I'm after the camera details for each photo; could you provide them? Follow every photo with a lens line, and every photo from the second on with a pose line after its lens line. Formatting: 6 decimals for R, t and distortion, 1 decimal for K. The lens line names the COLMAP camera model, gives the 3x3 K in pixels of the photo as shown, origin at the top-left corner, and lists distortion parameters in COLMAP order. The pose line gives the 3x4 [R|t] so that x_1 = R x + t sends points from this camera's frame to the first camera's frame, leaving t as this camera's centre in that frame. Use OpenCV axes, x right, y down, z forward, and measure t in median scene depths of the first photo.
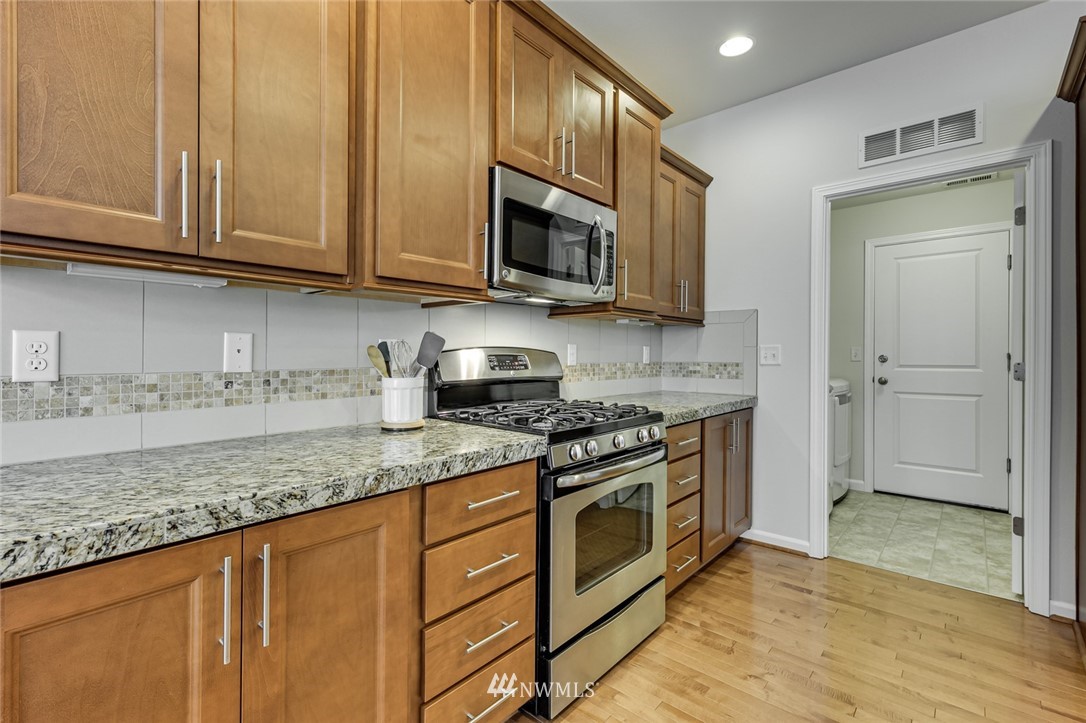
lens RADIAL K [[483.0, 0, 544.4], [0, 483.0, 357.9], [0, 0, 1]] dist [-0.001412, -0.000281]
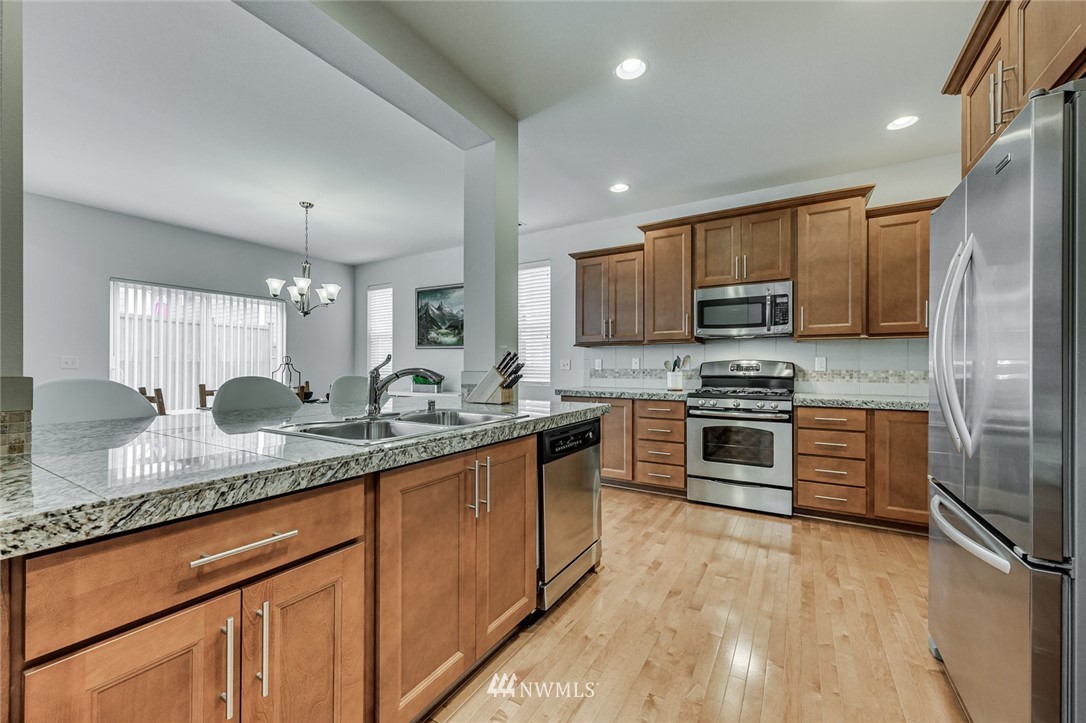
lens RADIAL K [[434.5, 0, 538.7], [0, 434.5, 362.8], [0, 0, 1]] dist [0.002368, -0.000037]
pose [[0.200244, -0.008759, -0.979707, 1.899713], [-0.009084, 0.999900, -0.010796, 0.019862], [0.979704, 0.011062, 0.200144, -0.254369]]
